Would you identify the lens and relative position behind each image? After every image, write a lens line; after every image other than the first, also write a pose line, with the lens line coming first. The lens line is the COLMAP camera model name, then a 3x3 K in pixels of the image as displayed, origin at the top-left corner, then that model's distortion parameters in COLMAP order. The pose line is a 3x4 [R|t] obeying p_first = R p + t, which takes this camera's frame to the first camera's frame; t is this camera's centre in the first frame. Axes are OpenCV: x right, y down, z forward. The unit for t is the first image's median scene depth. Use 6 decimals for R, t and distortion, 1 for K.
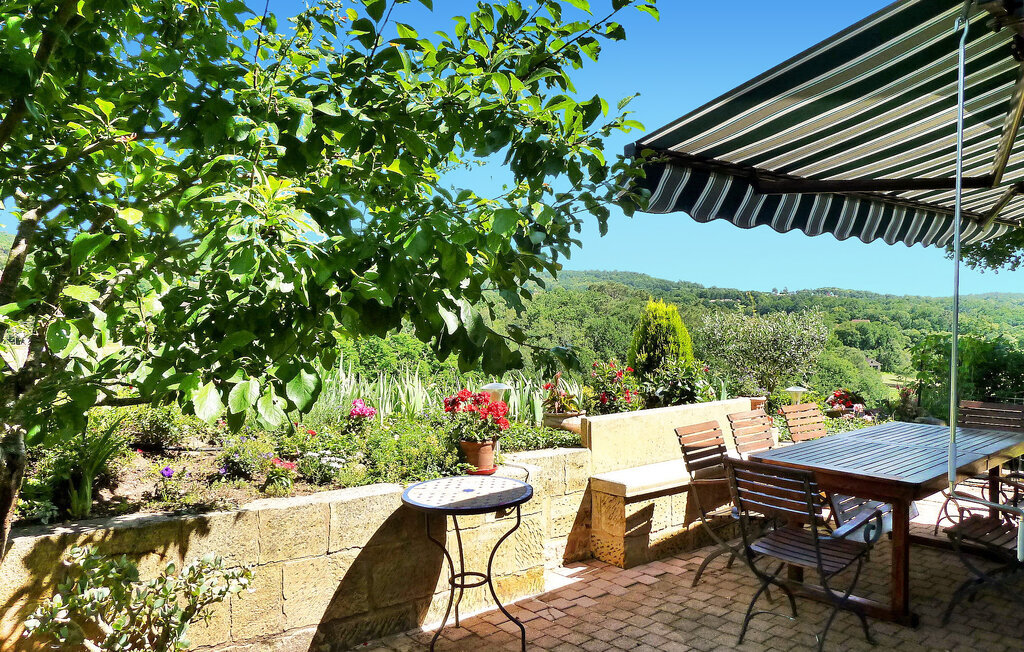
lens RADIAL K [[817.6, 0, 512.0], [0, 817.6, 326.0], [0, 0, 1]] dist [-0.042556, 0.003842]
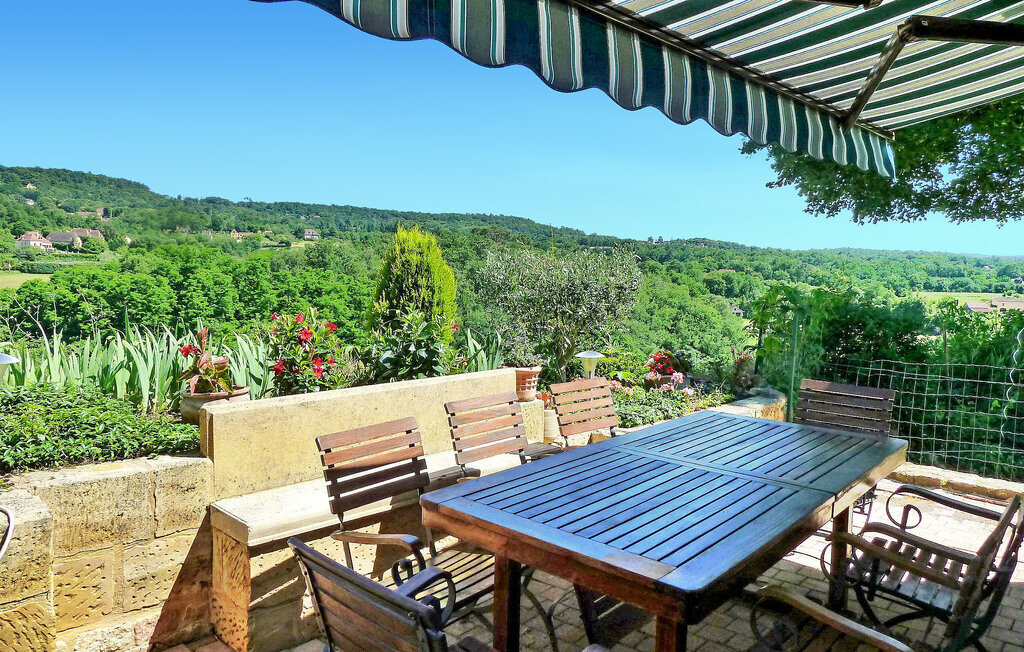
lens RADIAL K [[763.6, 0, 511.1], [0, 763.6, 316.6], [0, 0, 1]] dist [-0.043225, 0.005790]
pose [[0.991867, 0.019174, 0.125827, 0.242671], [-0.027072, 0.997748, 0.061361, 0.004050], [-0.124367, -0.064268, 0.990153, 0.418154]]
